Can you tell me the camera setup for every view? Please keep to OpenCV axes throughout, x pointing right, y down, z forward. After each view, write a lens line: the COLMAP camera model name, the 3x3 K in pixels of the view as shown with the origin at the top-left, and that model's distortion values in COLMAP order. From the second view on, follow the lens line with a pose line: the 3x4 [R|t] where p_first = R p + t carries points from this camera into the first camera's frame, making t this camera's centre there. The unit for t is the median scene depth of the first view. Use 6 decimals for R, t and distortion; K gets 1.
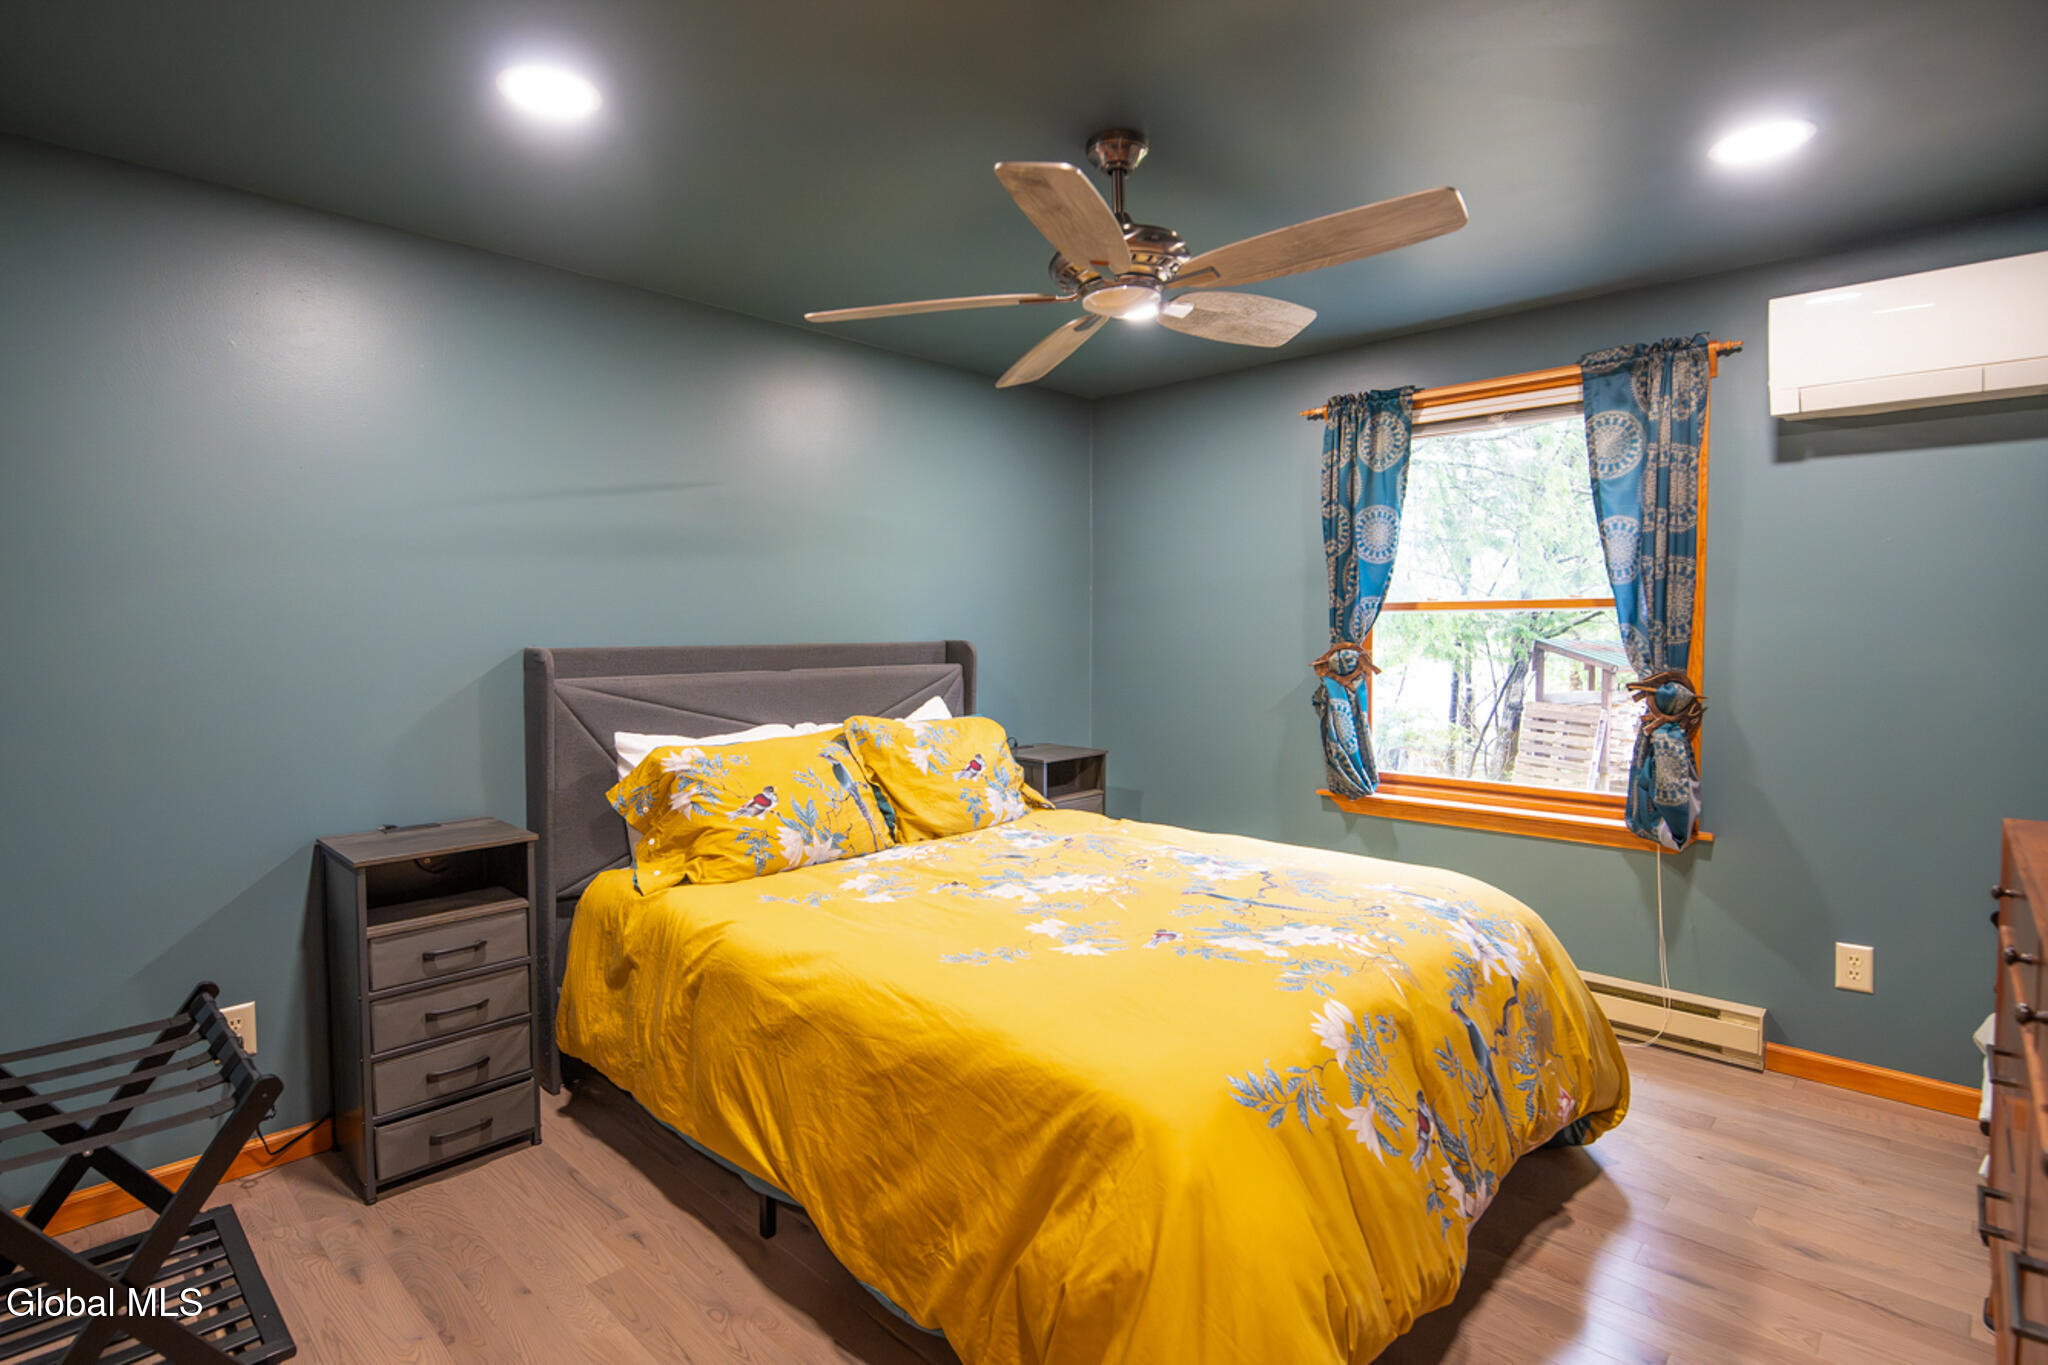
lens RADIAL K [[998.2, 0, 1022.4], [0, 998.2, 678.2], [0, 0, 1]] dist [-0.004641, -0.006045]
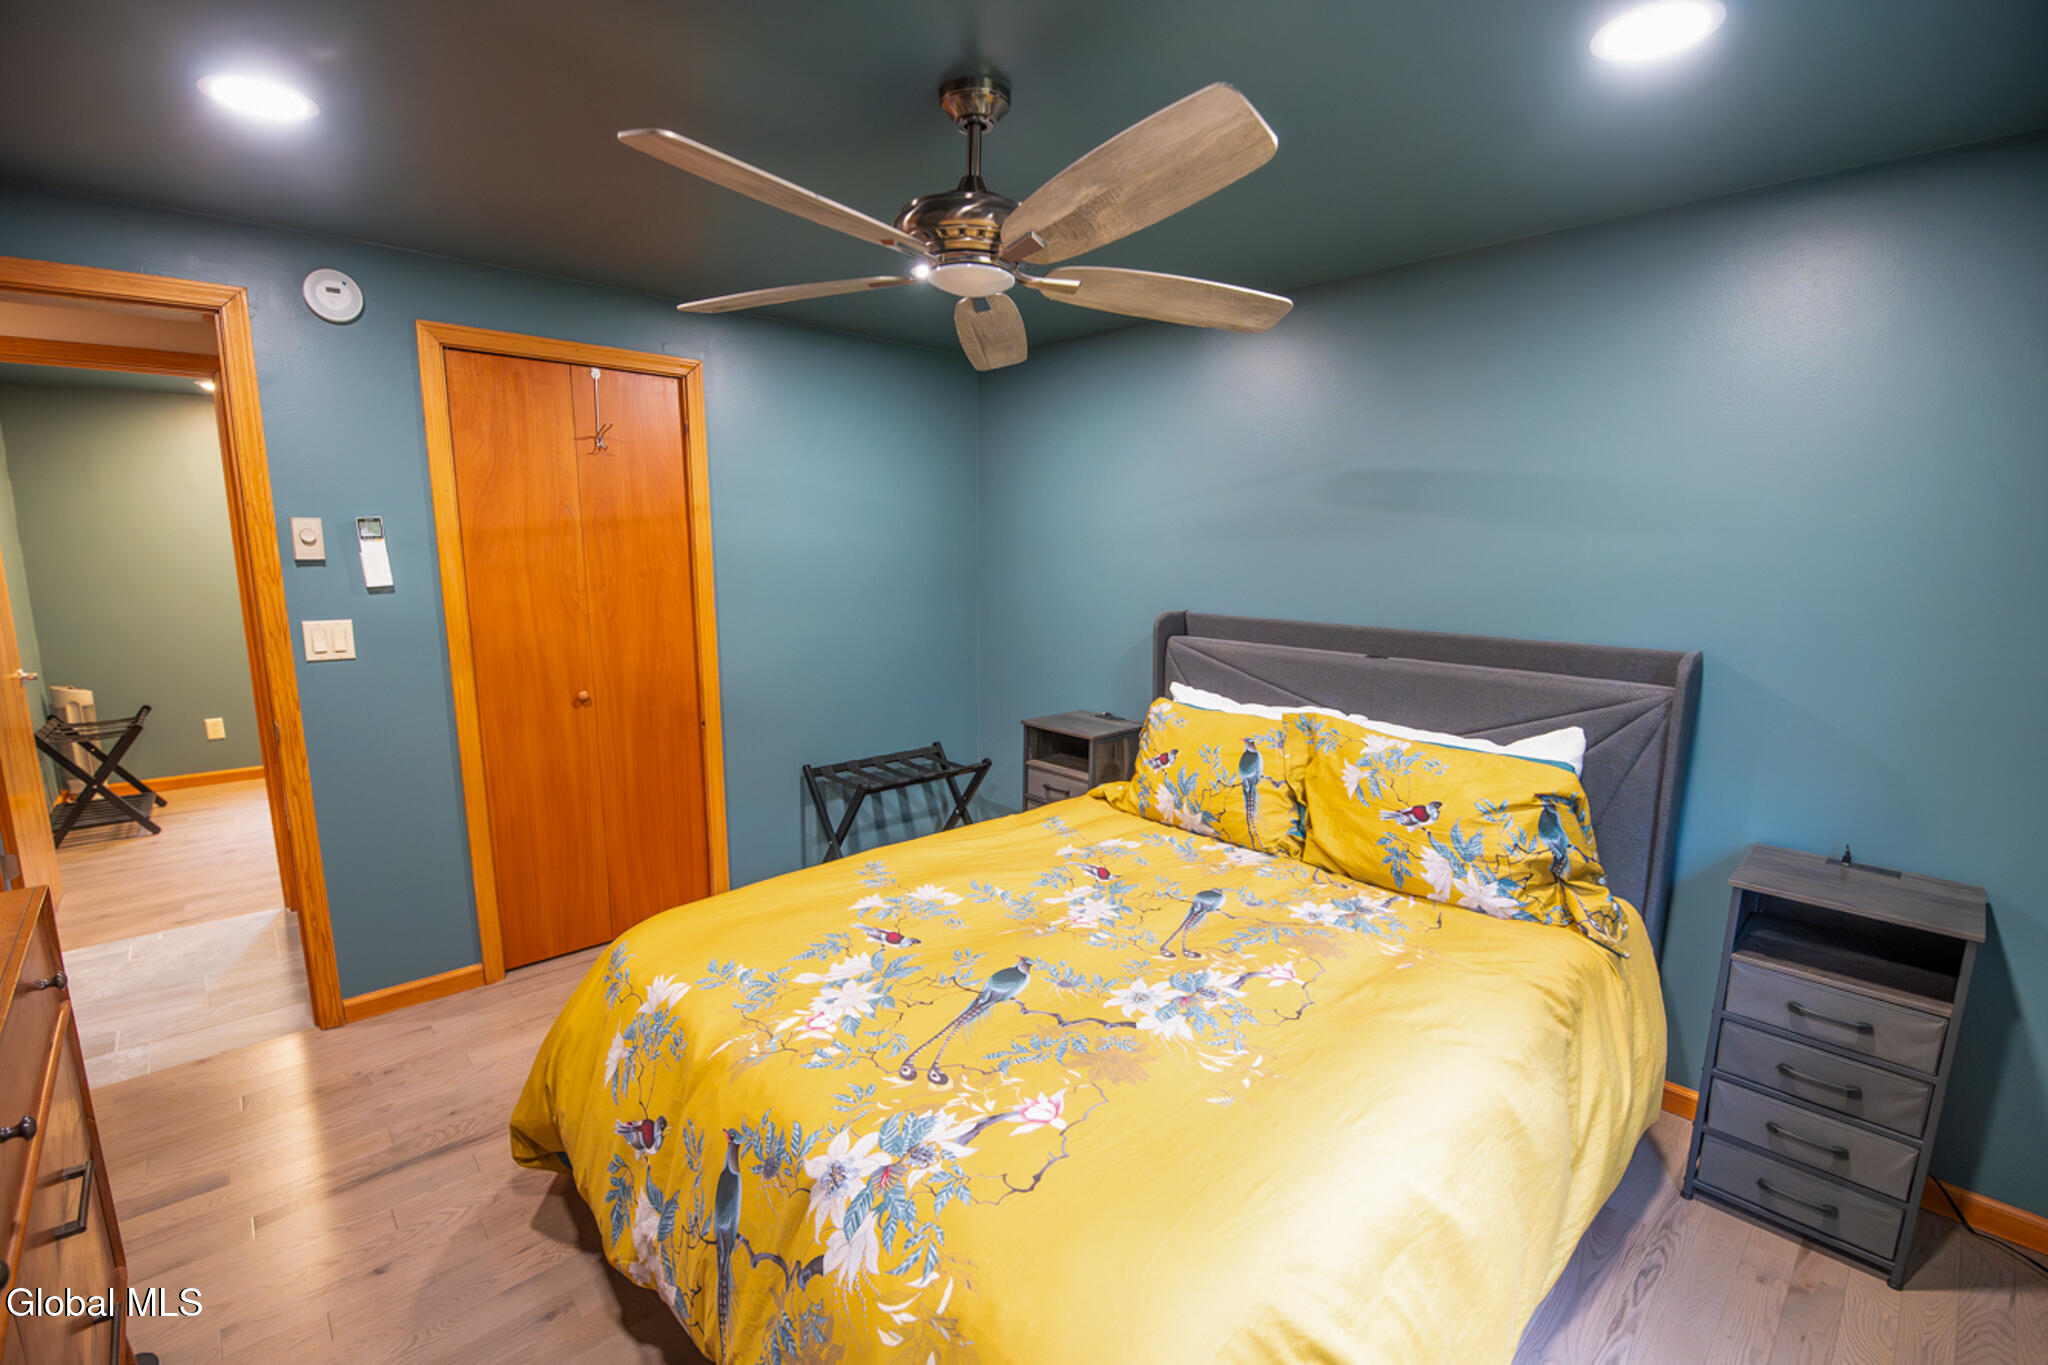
lens RADIAL K [[913.4, 0, 1021.4], [0, 913.4, 694.1], [0, 0, 1]] dist [-0.017430, -0.005741]
pose [[-0.075235, 0.170358, -0.982506, 0.758831], [-0.063685, 0.982466, 0.175227, -0.122113], [0.995130, 0.075755, -0.063067, 0.875814]]
